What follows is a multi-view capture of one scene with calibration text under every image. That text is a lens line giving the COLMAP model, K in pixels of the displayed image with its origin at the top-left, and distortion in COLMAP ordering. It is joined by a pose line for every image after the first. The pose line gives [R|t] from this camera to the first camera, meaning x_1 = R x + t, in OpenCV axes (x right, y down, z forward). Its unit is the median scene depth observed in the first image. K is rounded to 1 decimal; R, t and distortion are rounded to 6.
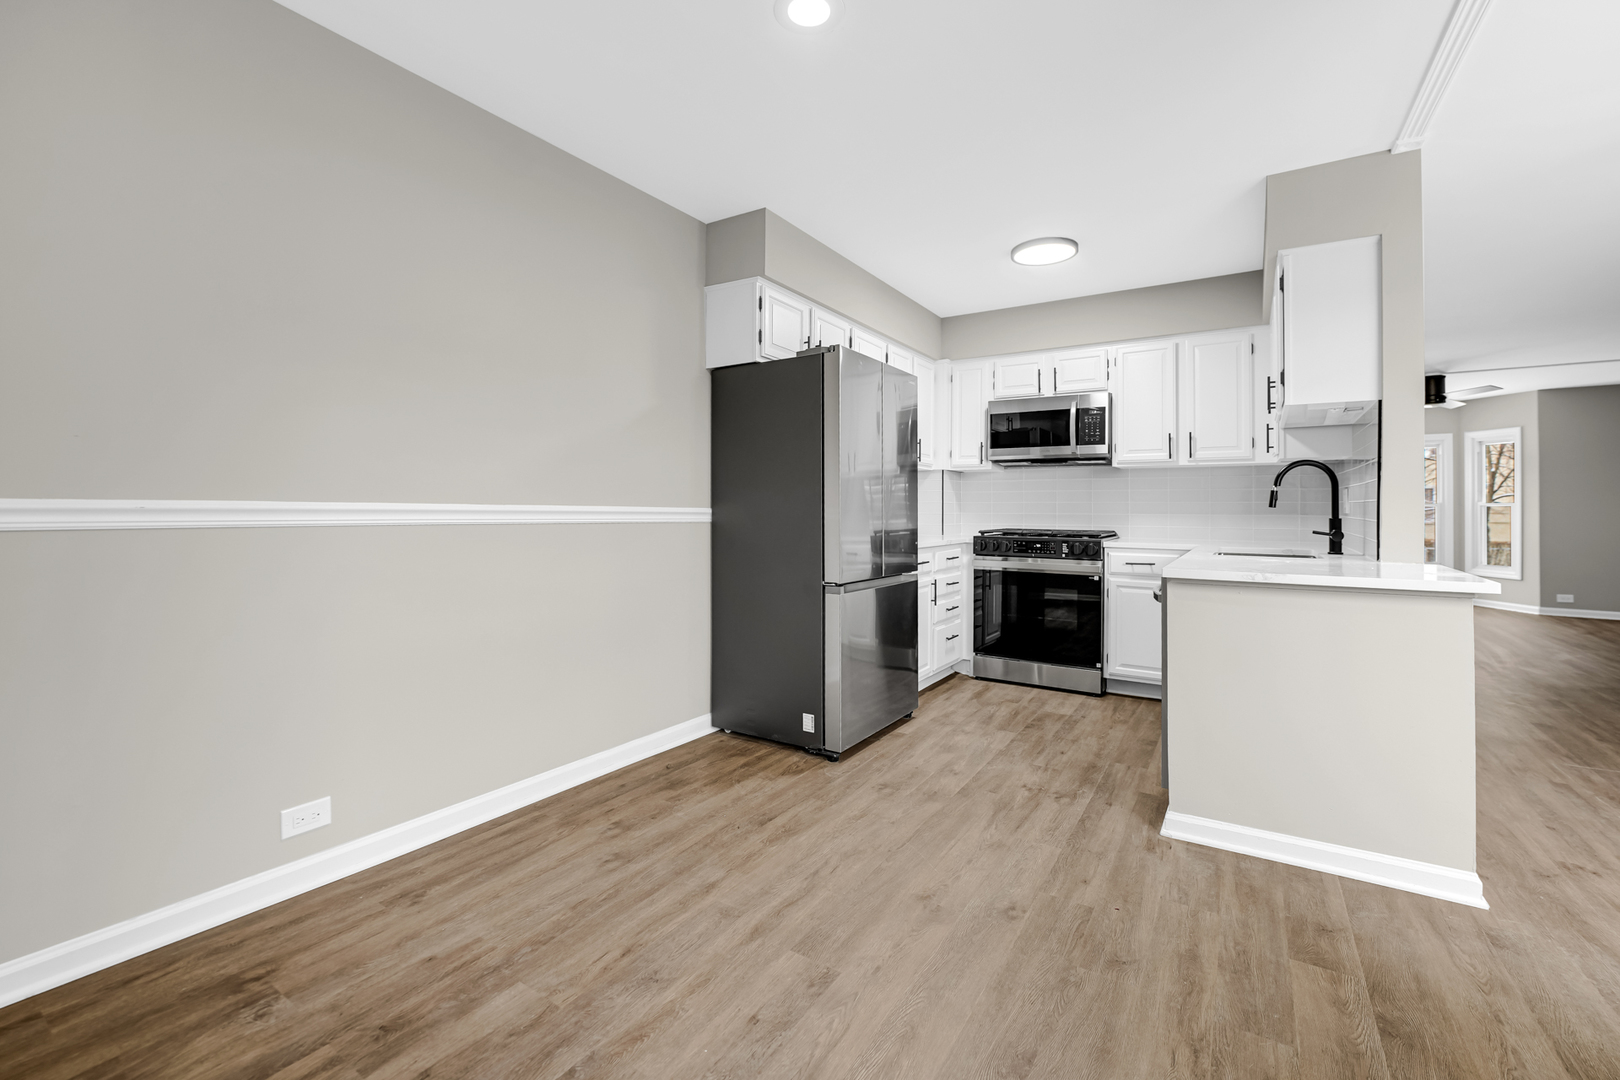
lens RADIAL K [[672.4, 0, 795.6], [0, 672.4, 505.0], [0, 0, 1]] dist [-0.027213, 0.001465]
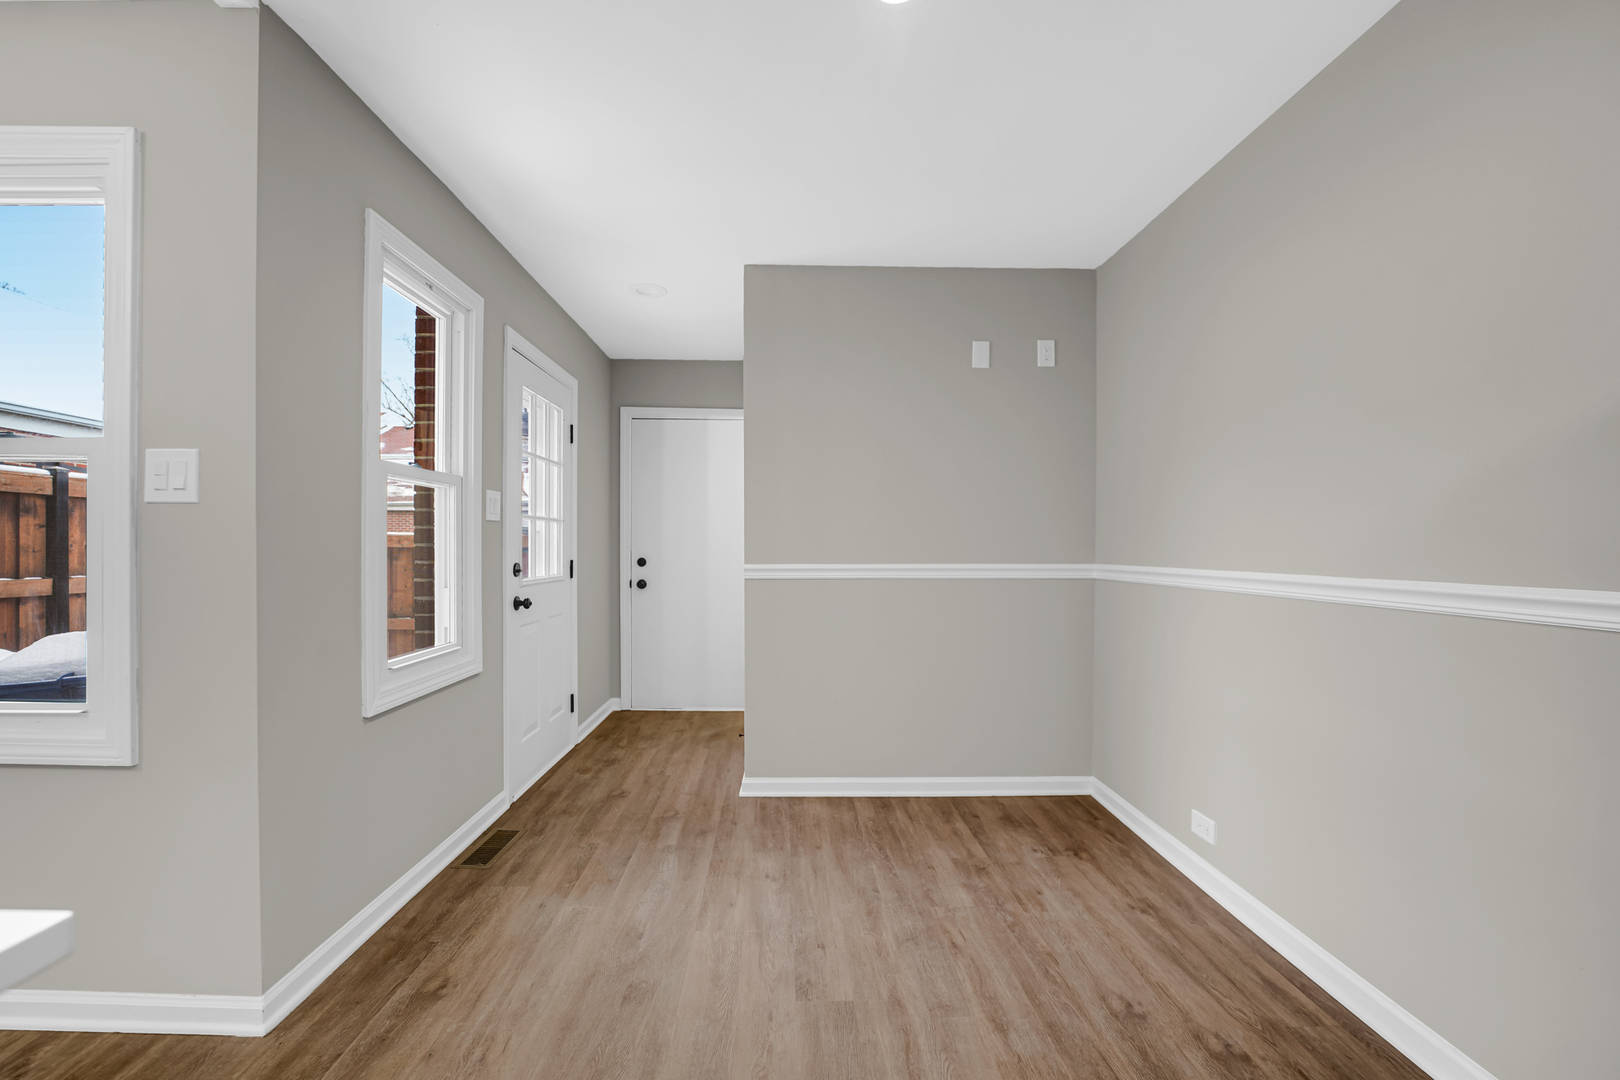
lens RADIAL K [[672.4, 0, 814.7], [0, 672.4, 546.0], [0, 0, 1]] dist [-0.027213, 0.001465]
pose [[-0.804163, -0.013131, -0.594264, 0.650008], [-0.007761, 0.999903, -0.011591, -0.032225], [0.594358, -0.004709, -0.804186, 1.753151]]
